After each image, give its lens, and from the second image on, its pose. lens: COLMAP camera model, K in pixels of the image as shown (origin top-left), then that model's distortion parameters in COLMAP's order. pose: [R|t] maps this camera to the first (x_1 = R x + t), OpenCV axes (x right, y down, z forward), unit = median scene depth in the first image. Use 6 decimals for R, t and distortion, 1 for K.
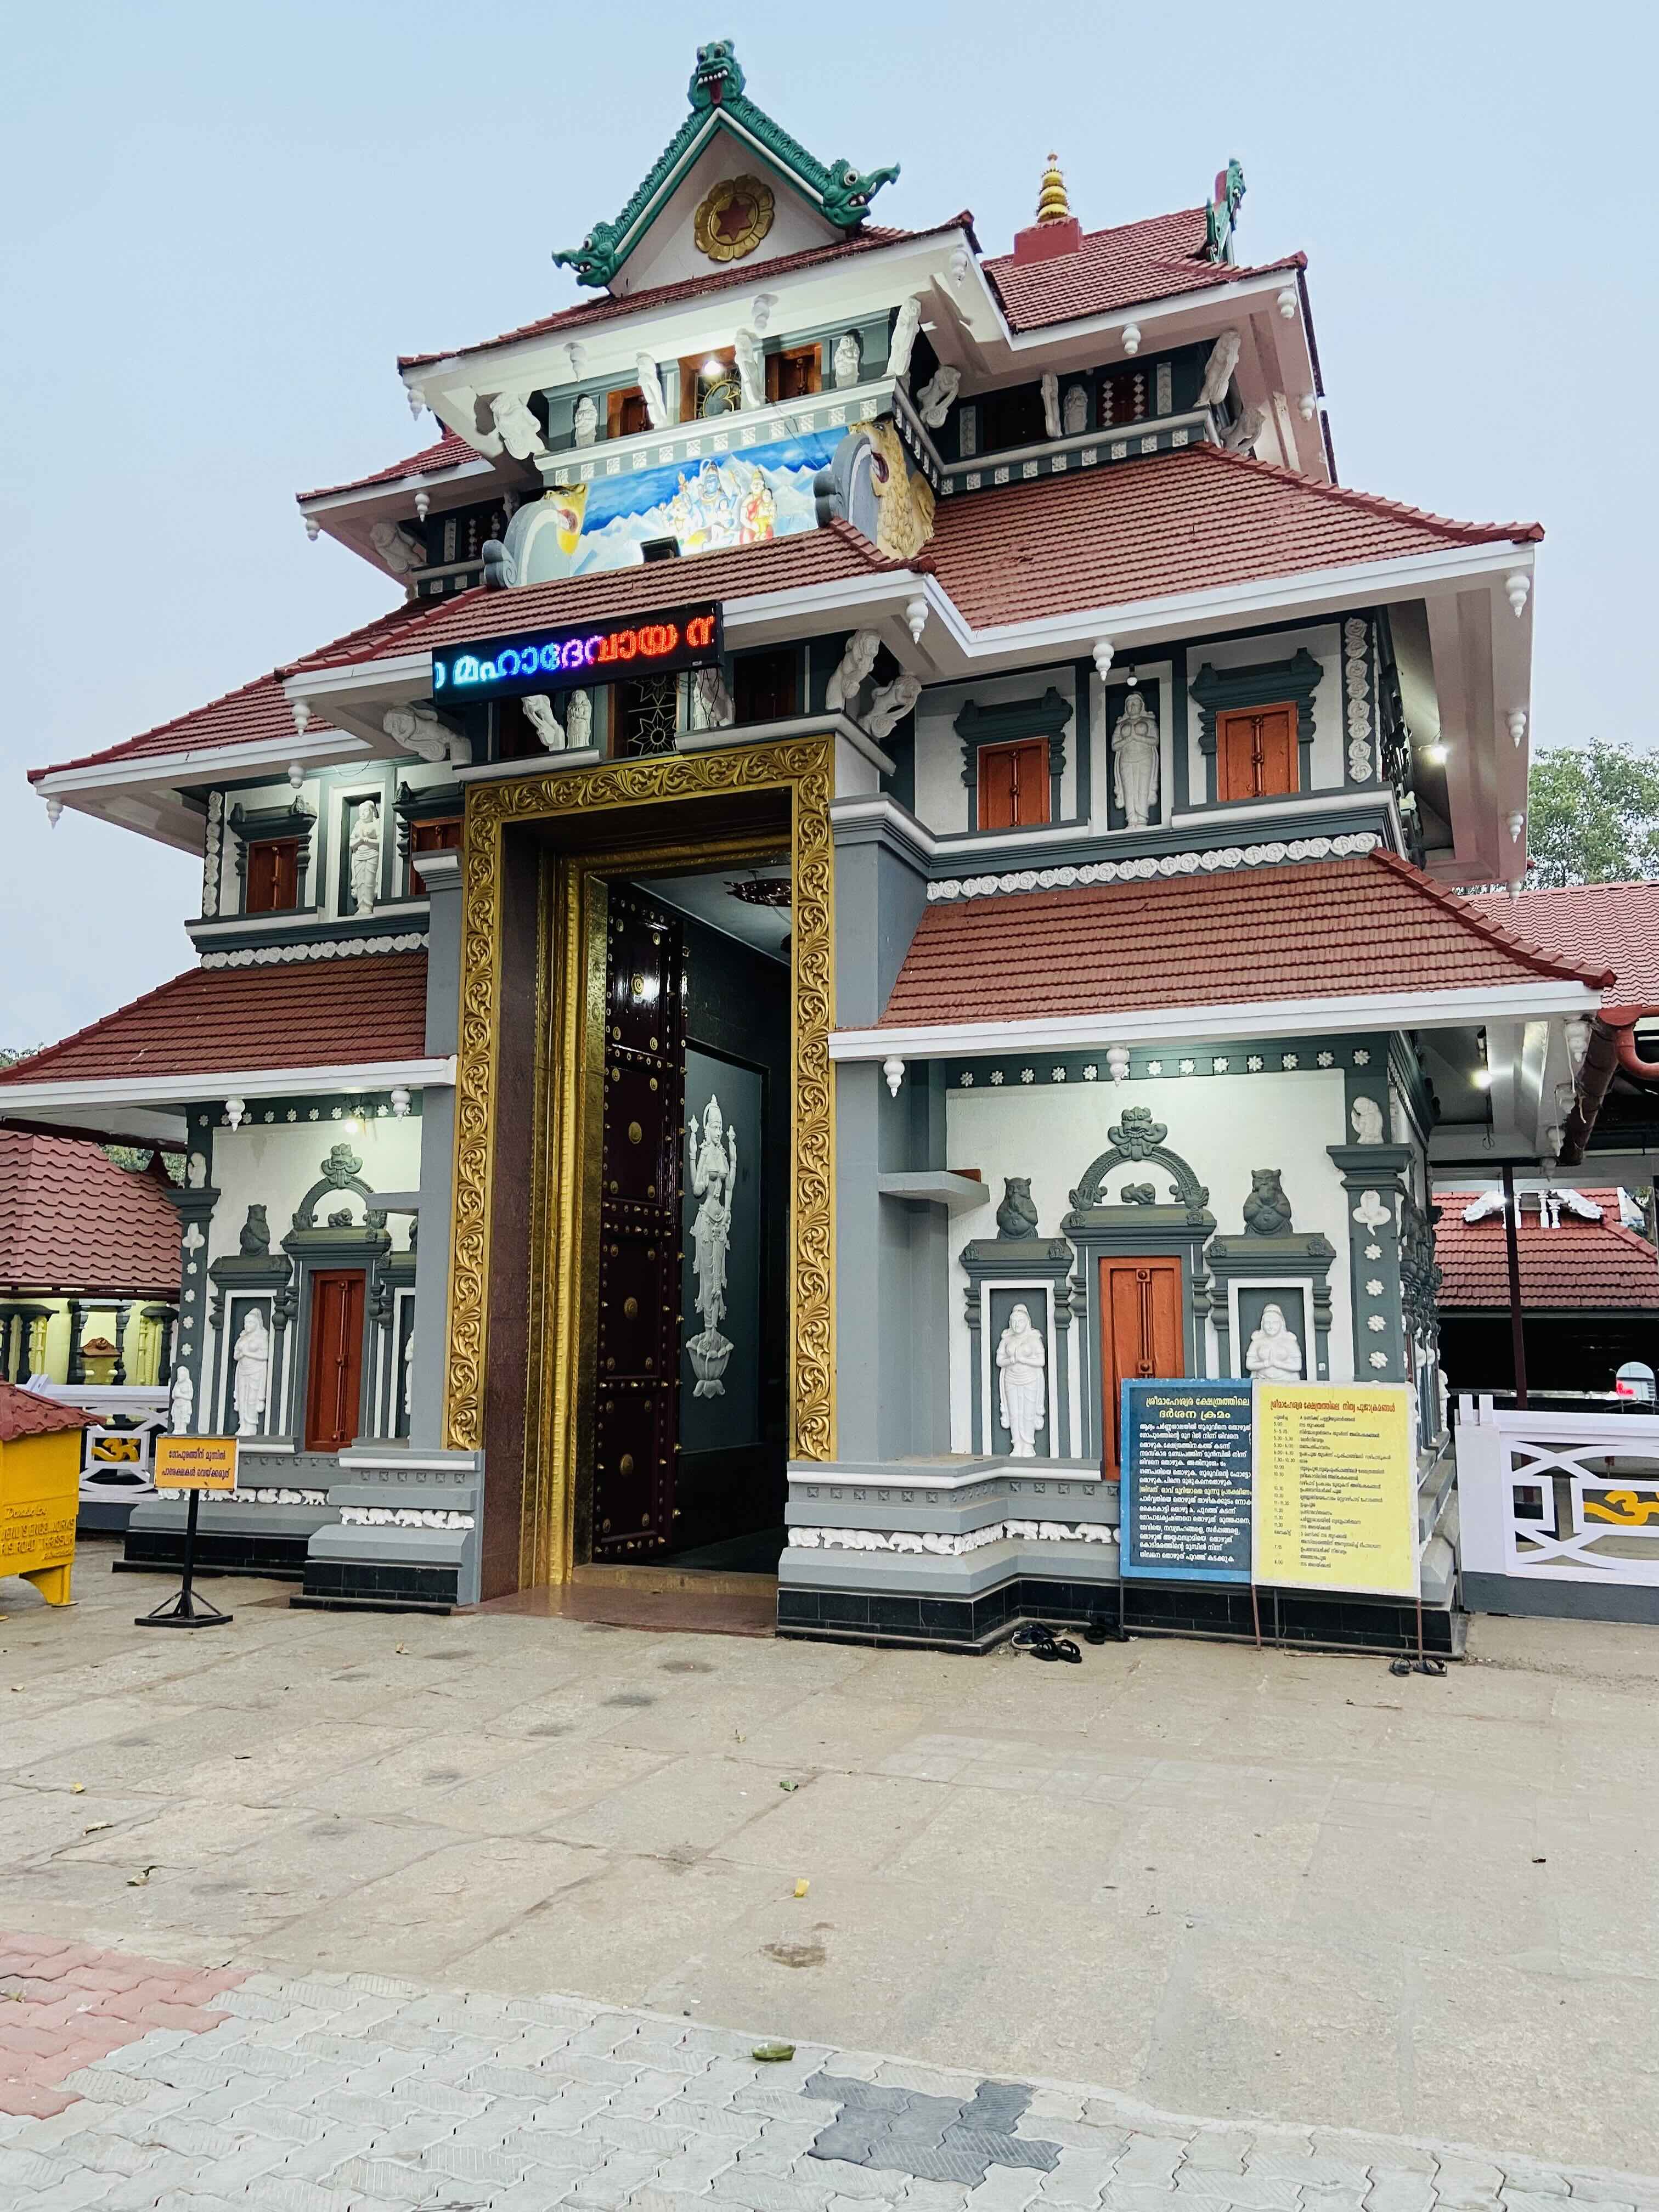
lens RADIAL K [[1665.2, 0, 828.7], [0, 1665.2, 1111.6], [0, 0, 1]] dist [0.138510, -0.179903]
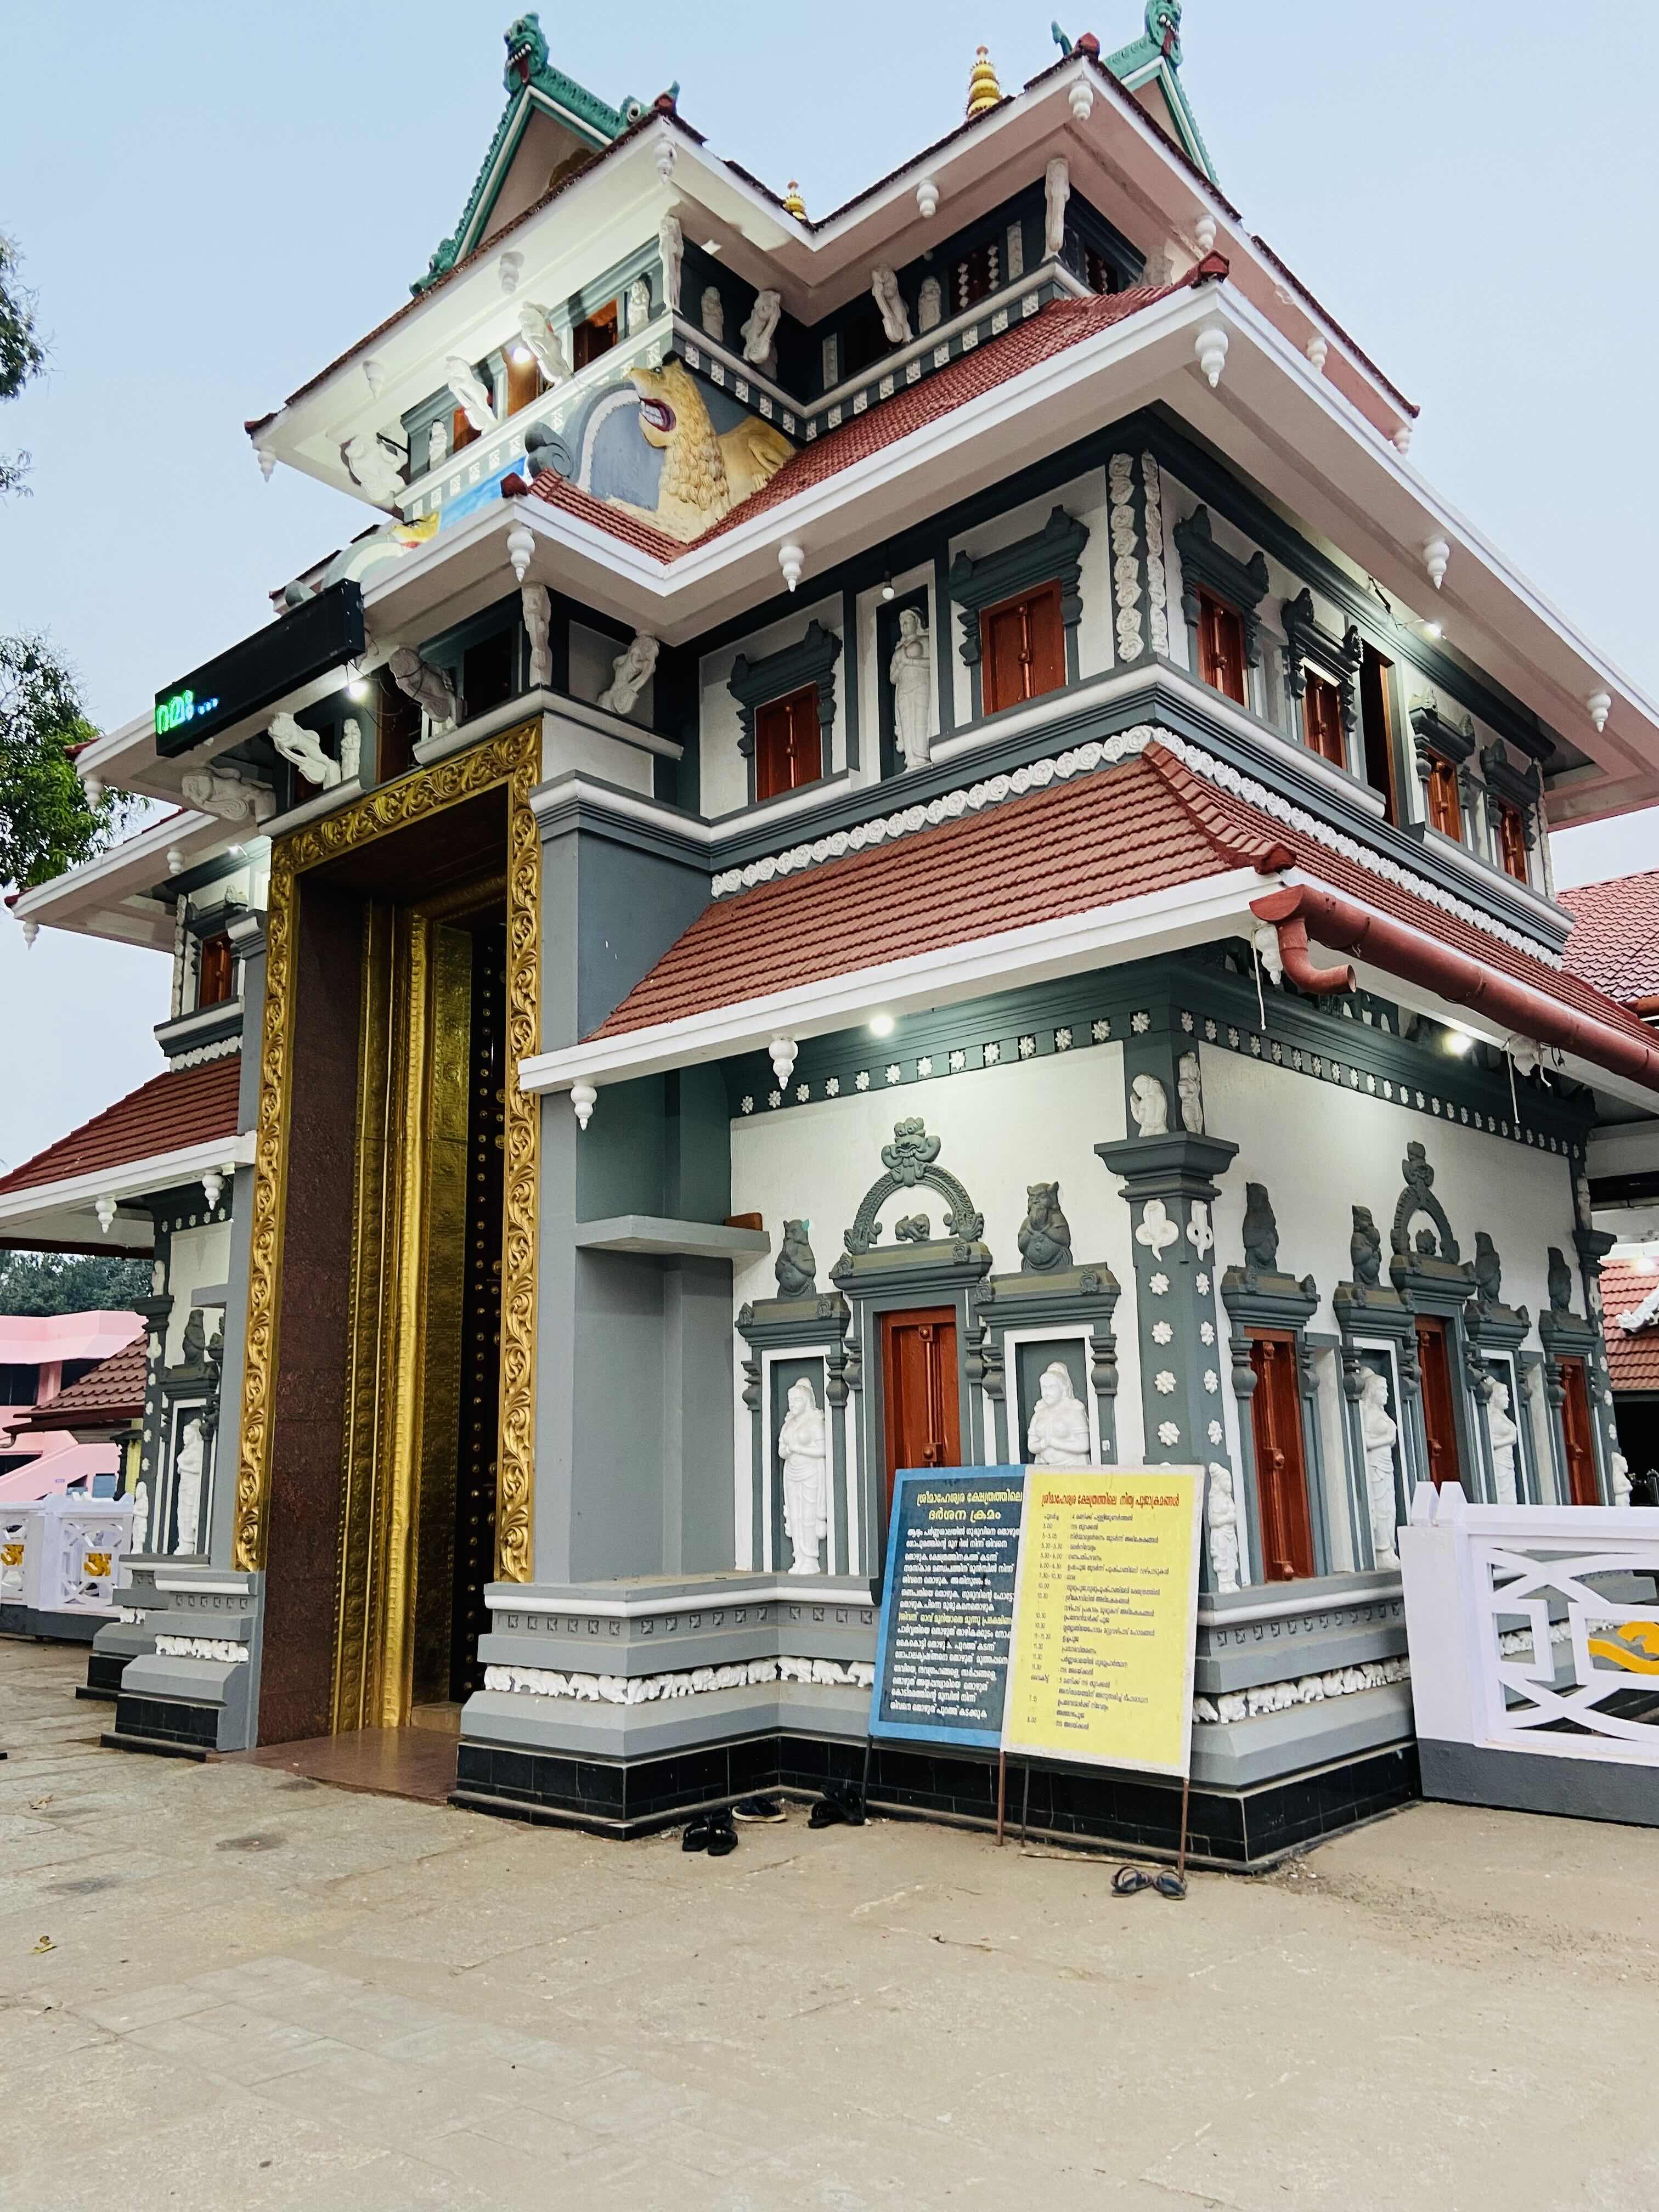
lens RADIAL K [[1671.6, 0, 851.3], [0, 1671.6, 1111.5], [0, 0, 1]] dist [0.139970, -0.184292]
pose [[0.942655, -0.090081, -0.321383, 0.416731], [0.069609, 0.994777, -0.074657, 0.051616], [0.326430, 0.048004, 0.944002, 0.254365]]
